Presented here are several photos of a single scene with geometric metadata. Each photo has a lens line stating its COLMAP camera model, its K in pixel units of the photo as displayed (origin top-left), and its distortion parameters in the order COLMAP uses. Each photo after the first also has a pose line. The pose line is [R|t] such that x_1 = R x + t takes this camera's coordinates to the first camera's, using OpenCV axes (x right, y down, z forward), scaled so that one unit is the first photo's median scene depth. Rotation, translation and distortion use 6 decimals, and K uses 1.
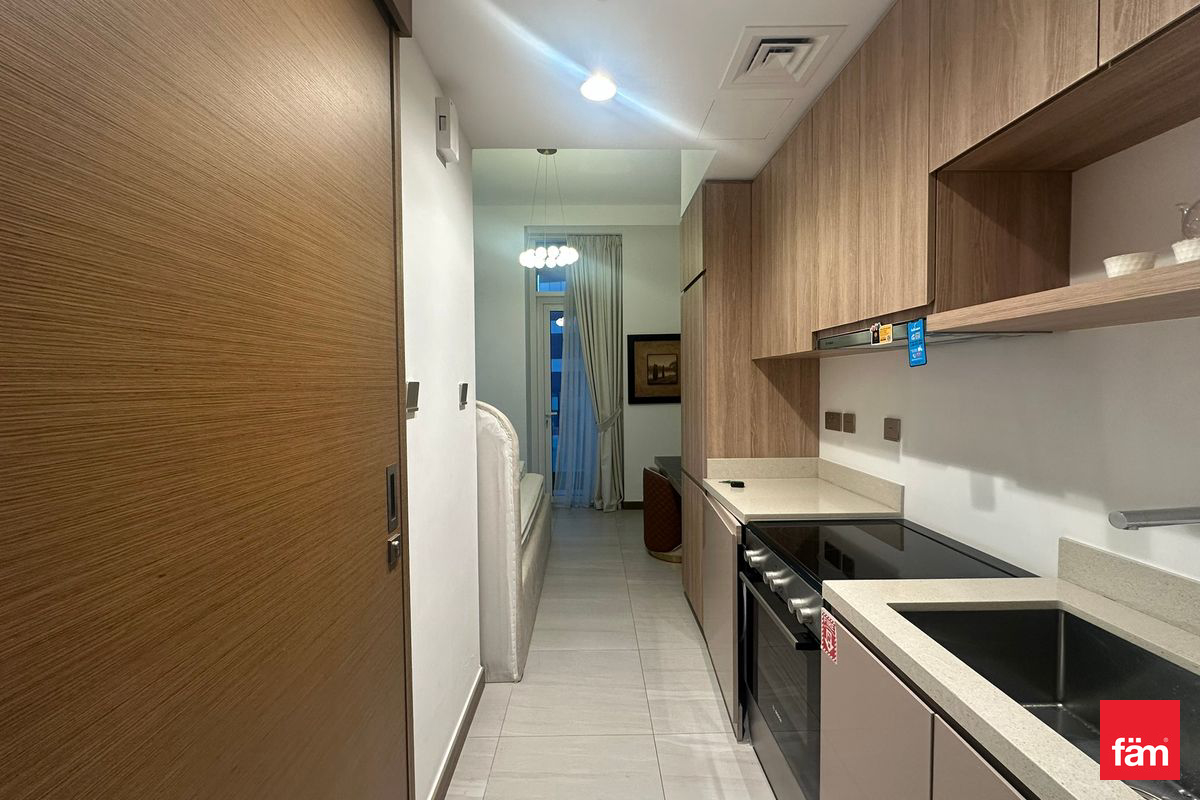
lens RADIAL K [[480.1, 0, 596.2], [0, 480.1, 397.4], [0, 0, 1]] dist [-0.001078, 0.001503]
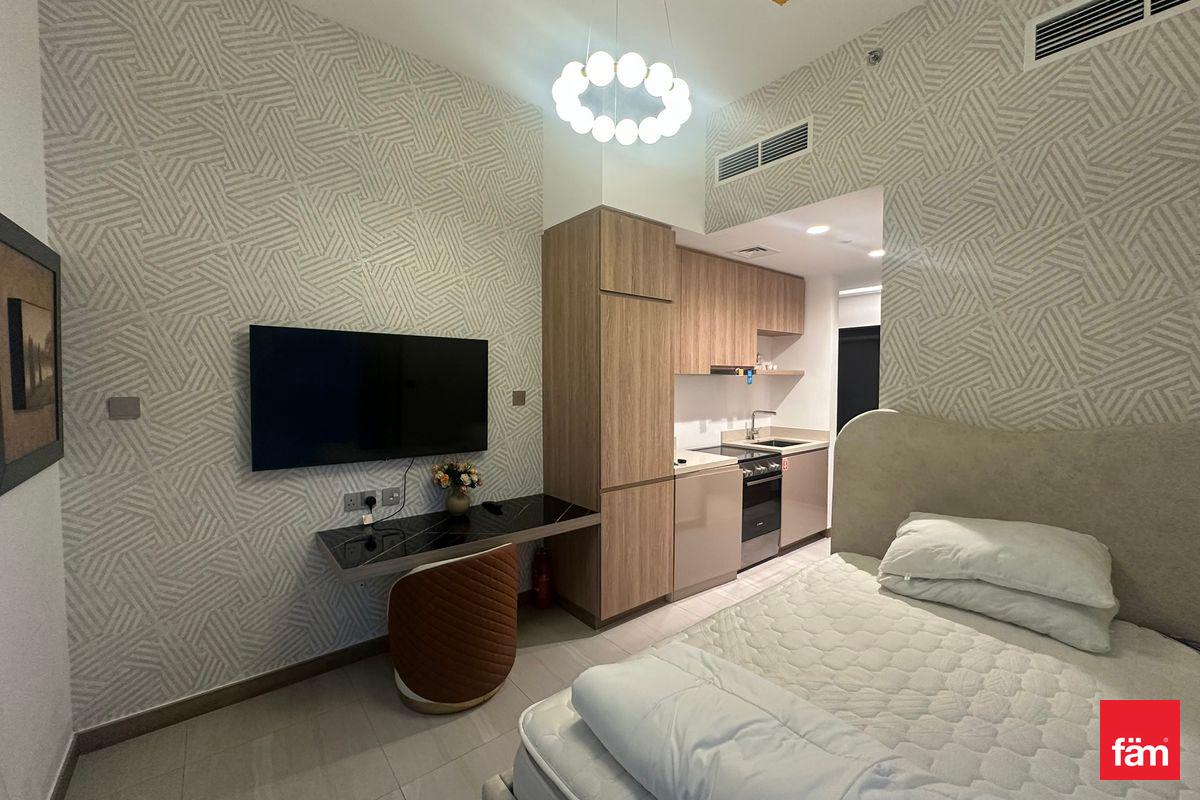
lens RADIAL K [[480.1, 0, 601.1], [0, 480.1, 399.7], [0, 0, 1]] dist [-0.001078, 0.001503]
pose [[-0.620338, -0.024127, 0.783964, -0.320000], [0.029107, 0.998130, 0.053750, -0.041390], [-0.783794, 0.056162, -0.618476, 0.967403]]
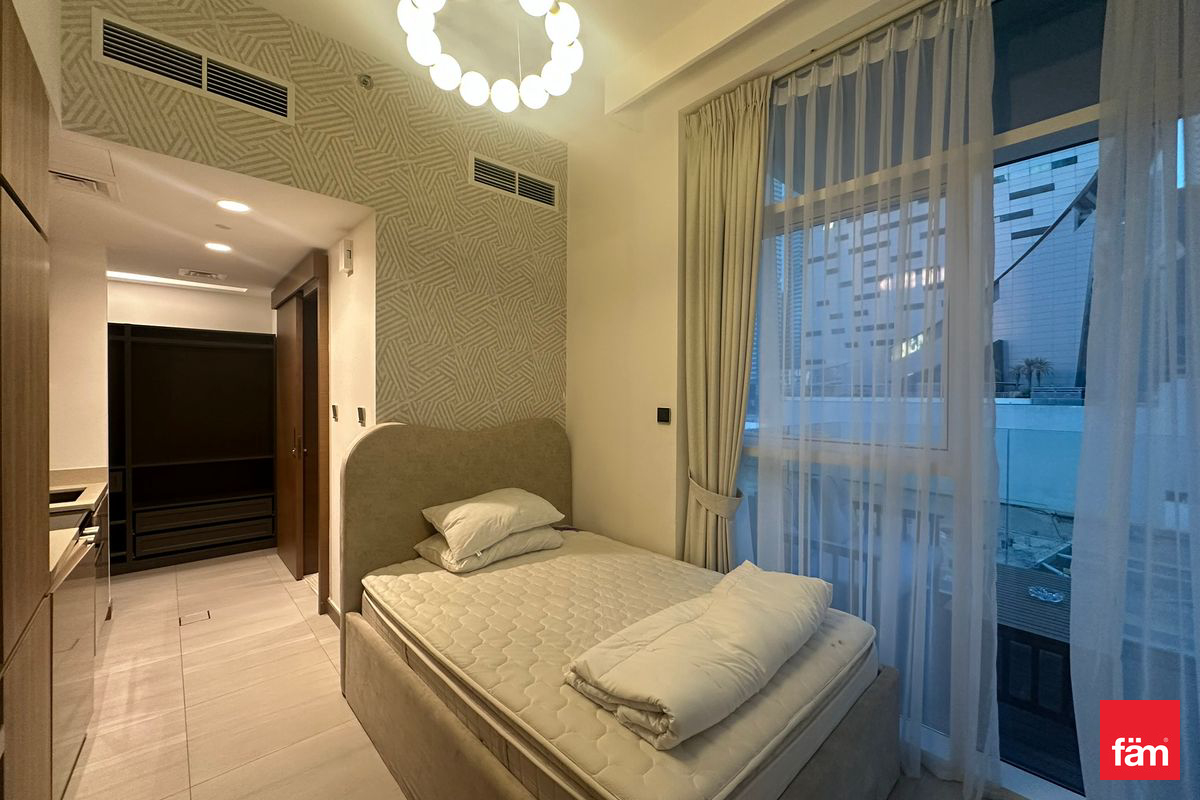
lens RADIAL K [[480.1, 0, 596.1], [0, 480.1, 400.7], [0, 0, 1]] dist [-0.001078, 0.001503]
pose [[-0.753421, 0.012715, -0.657416, 0.048468], [-0.016023, 0.999161, 0.037688, -0.044014], [0.657343, 0.038929, -0.752585, 0.976870]]
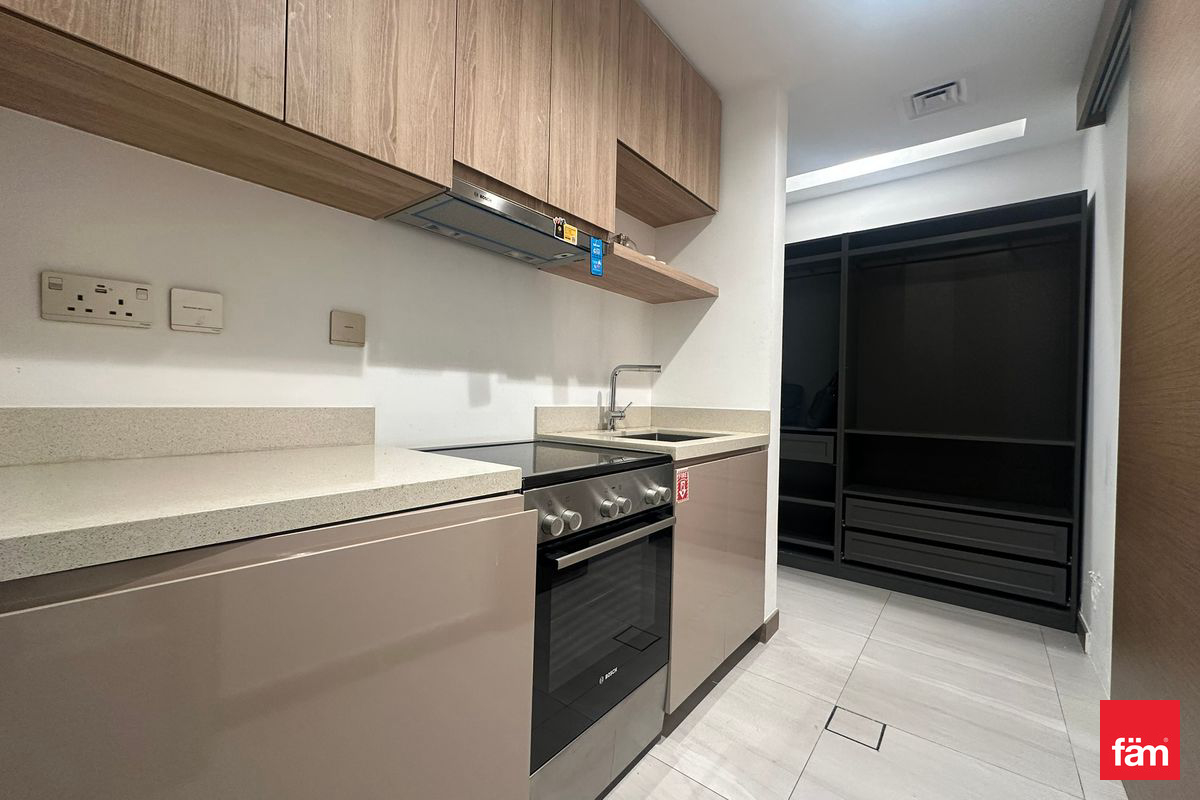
lens RADIAL K [[480.1, 0, 597.9], [0, 480.1, 399.1], [0, 0, 1]] dist [-0.001078, 0.001503]
pose [[-0.770955, -0.012868, 0.636759, -0.033248], [0.000914, 0.999772, 0.021310, 0.058068], [-0.636889, 0.017011, -0.770768, 0.498289]]
